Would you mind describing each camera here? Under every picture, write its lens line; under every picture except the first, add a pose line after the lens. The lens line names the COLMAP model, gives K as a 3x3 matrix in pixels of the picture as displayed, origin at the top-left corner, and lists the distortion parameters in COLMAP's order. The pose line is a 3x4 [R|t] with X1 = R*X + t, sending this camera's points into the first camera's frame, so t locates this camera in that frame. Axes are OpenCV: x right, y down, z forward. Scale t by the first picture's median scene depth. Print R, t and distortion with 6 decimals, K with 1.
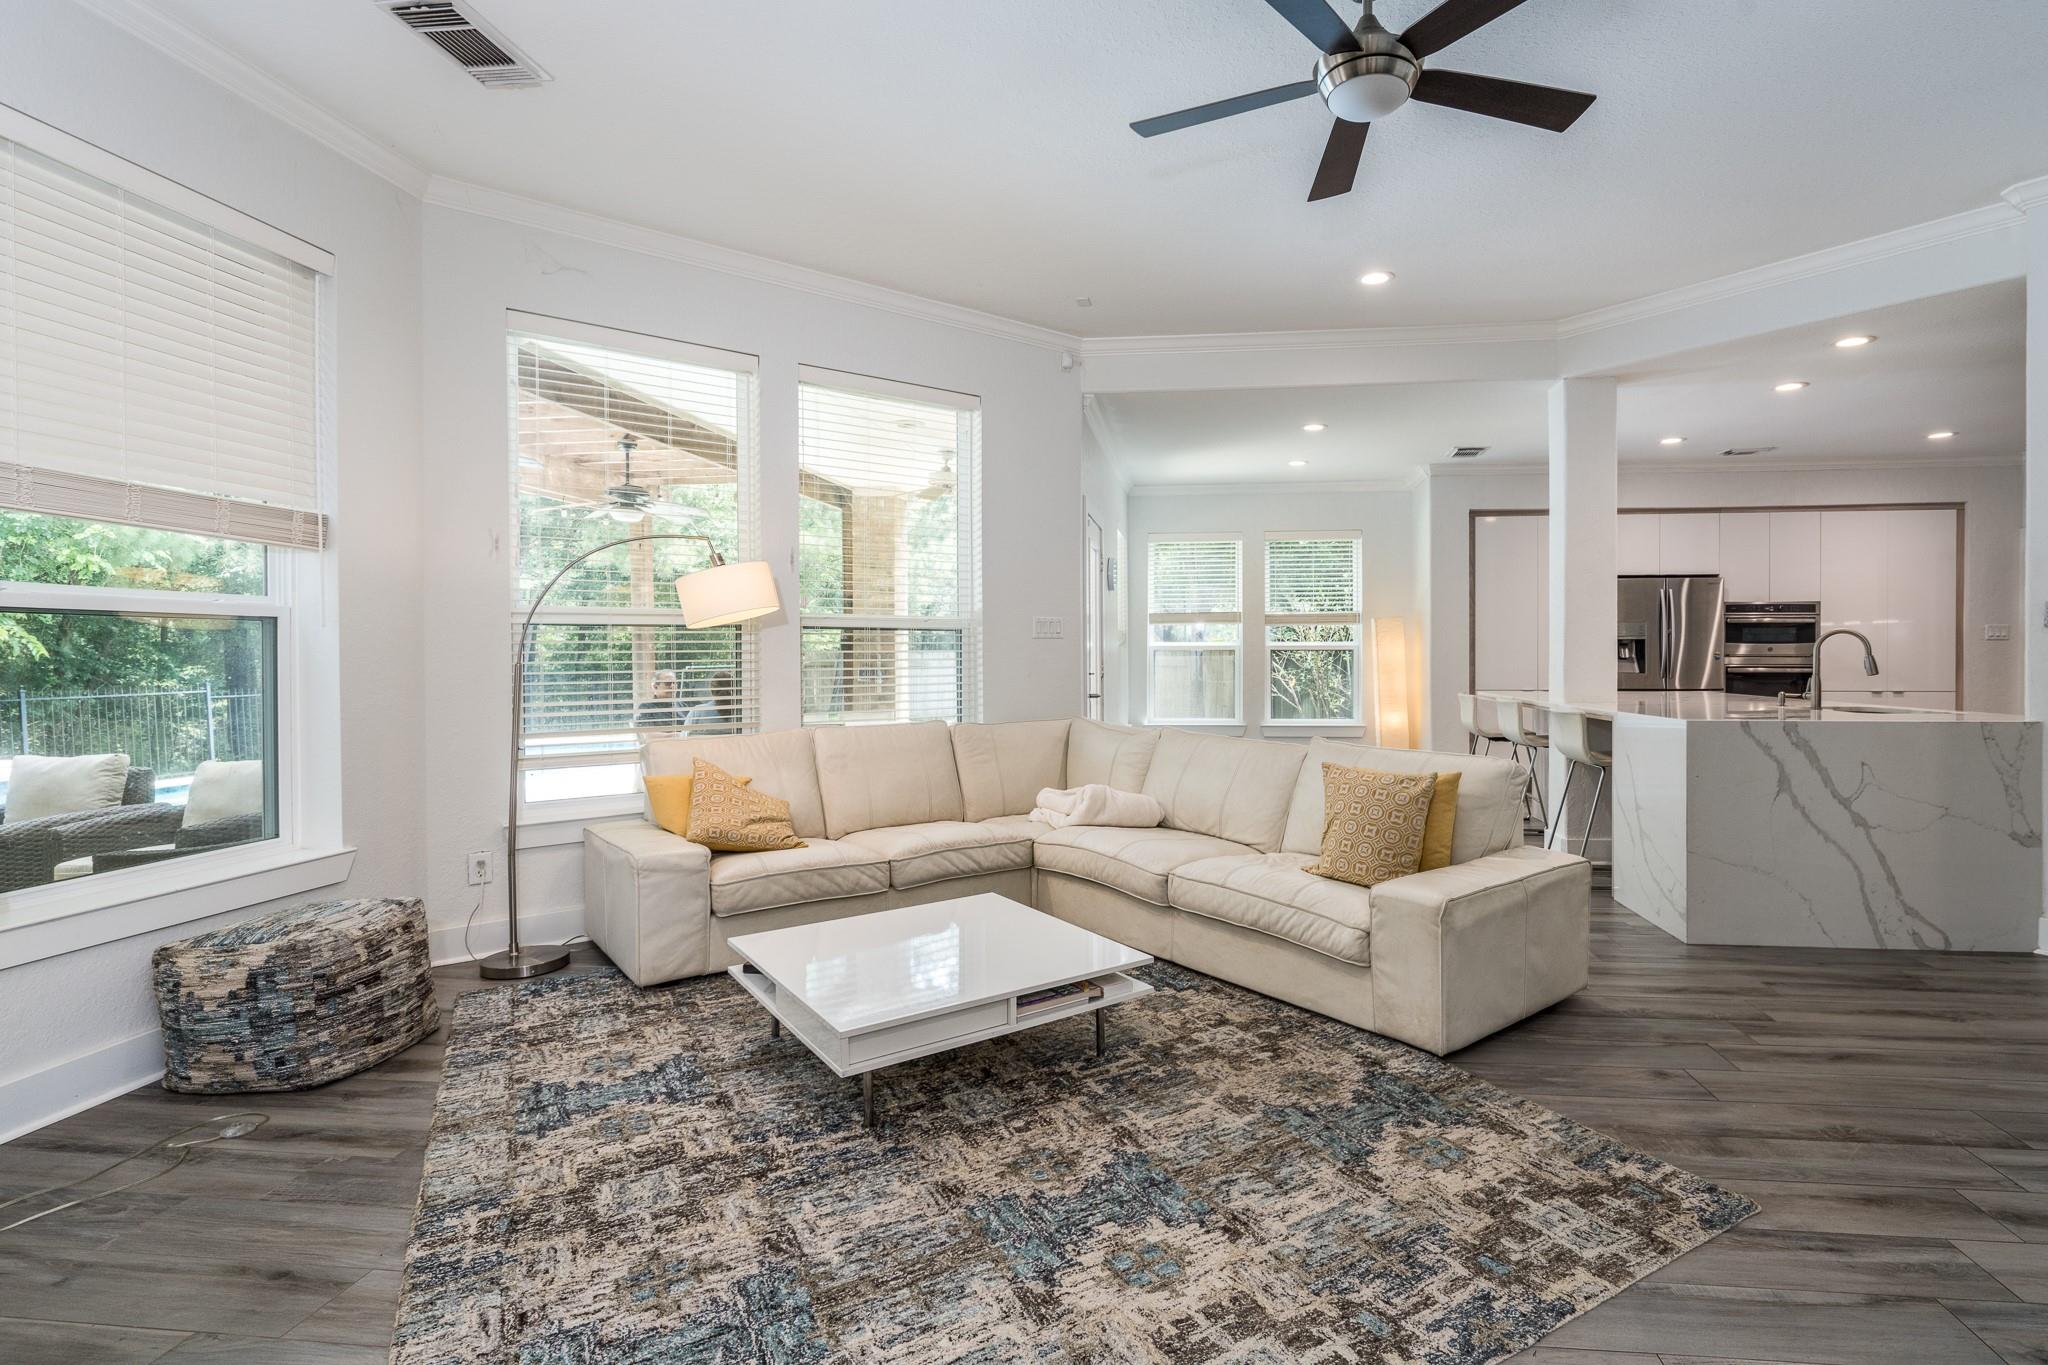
lens RADIAL K [[987.9, 0, 1030.2], [0, 987.9, 667.8], [0, 0, 1]] dist [-0.000572, 0.000485]
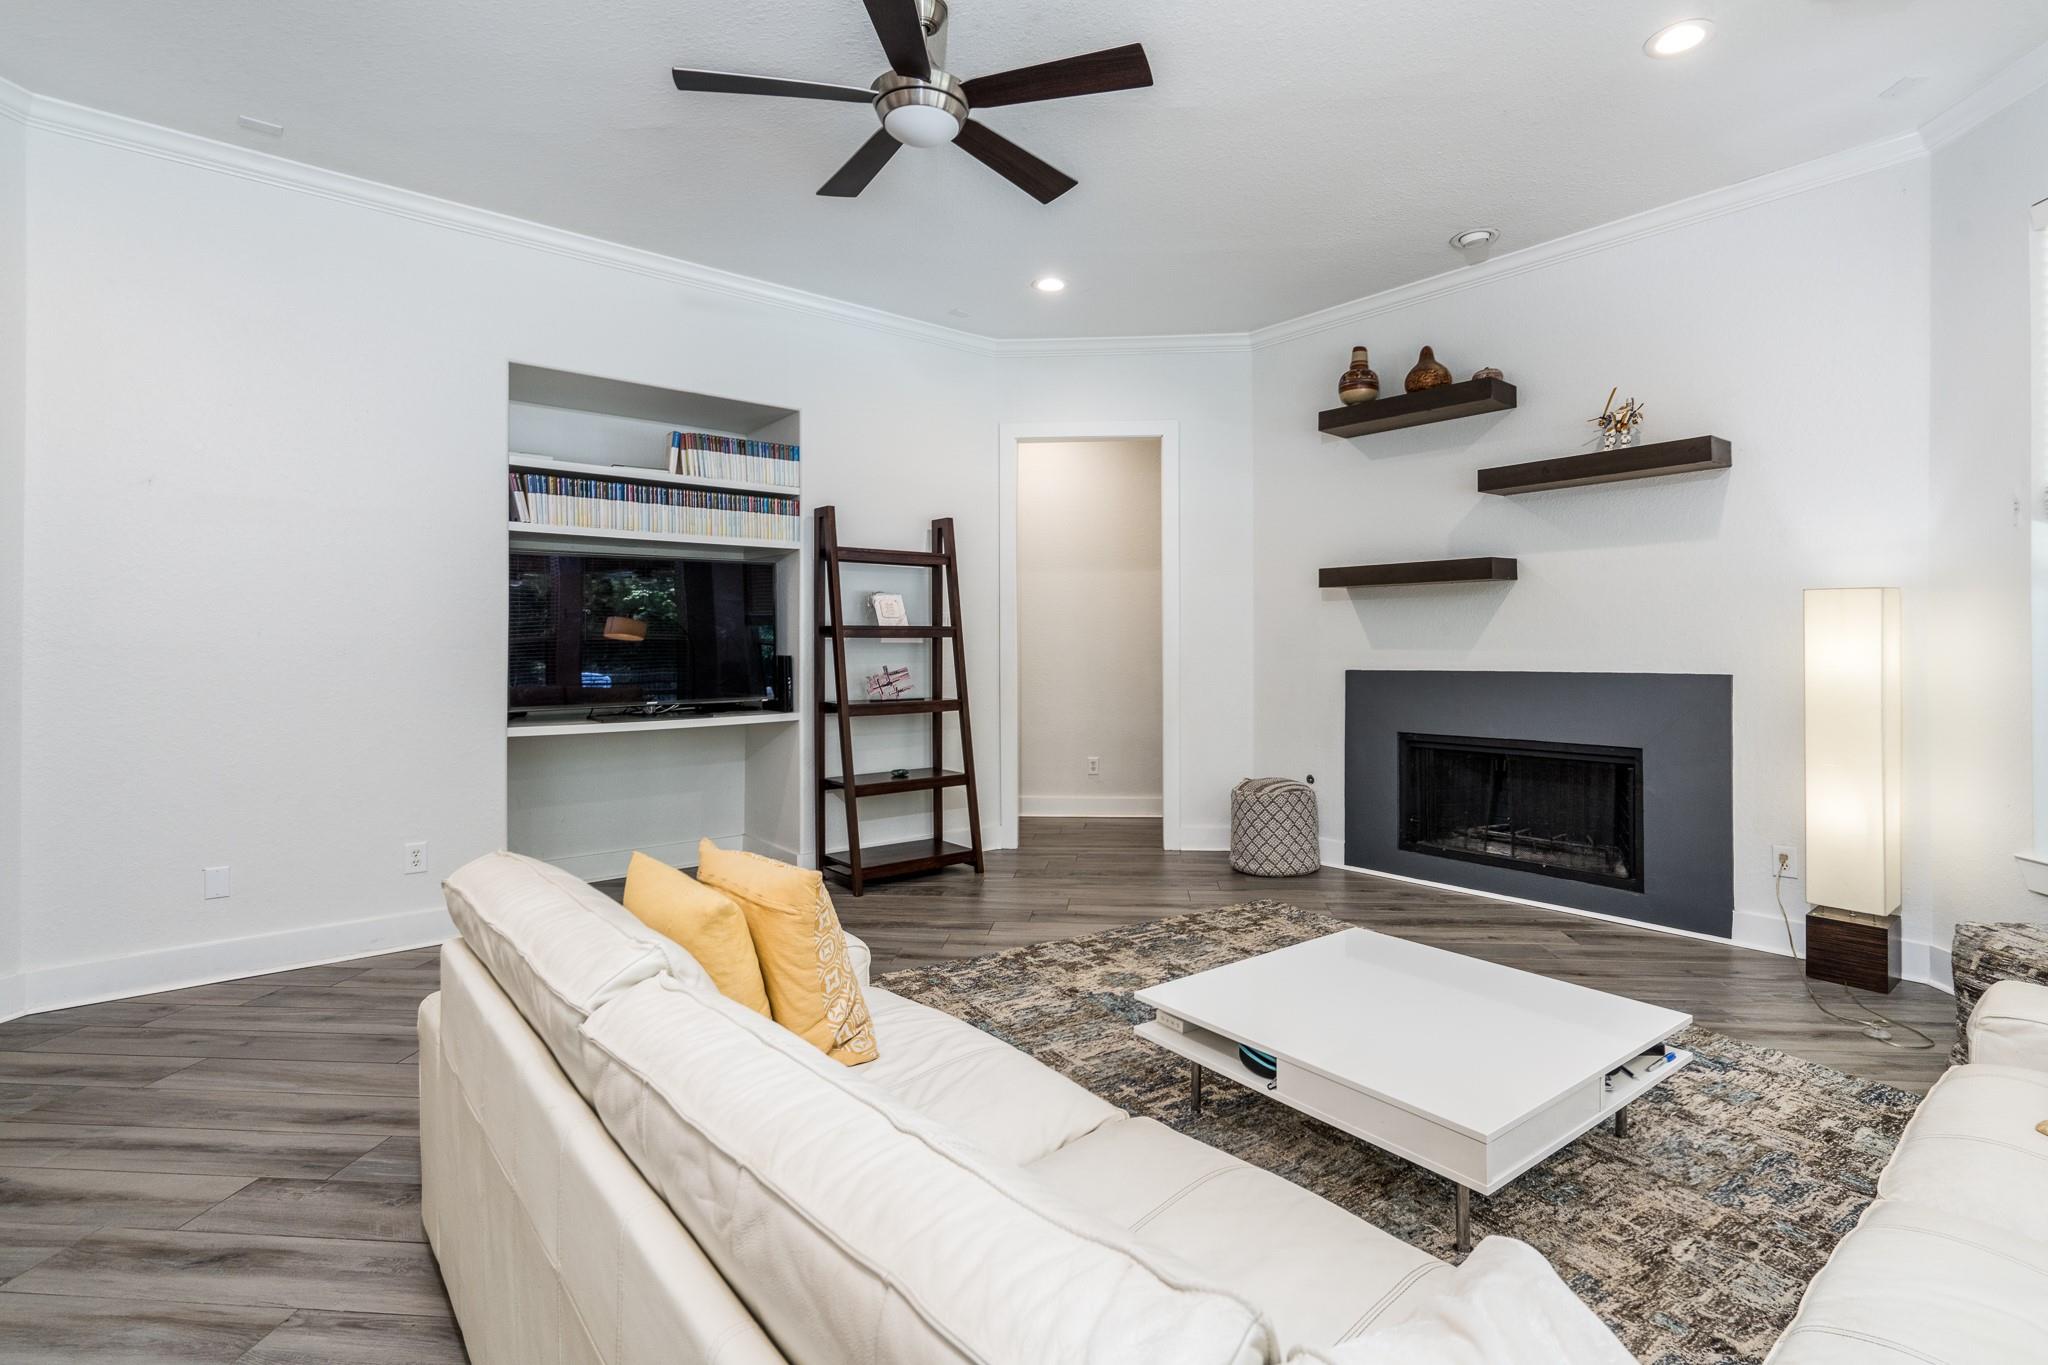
lens RADIAL K [[987.9, 0, 1019.3], [0, 987.9, 667.7], [0, 0, 1]] dist [-0.000572, 0.000485]
pose [[-0.997721, 0.009658, -0.066773, 0.324564], [0.007196, 0.999289, 0.037014, -0.032754], [0.067083, 0.036449, -0.997081, 2.133719]]
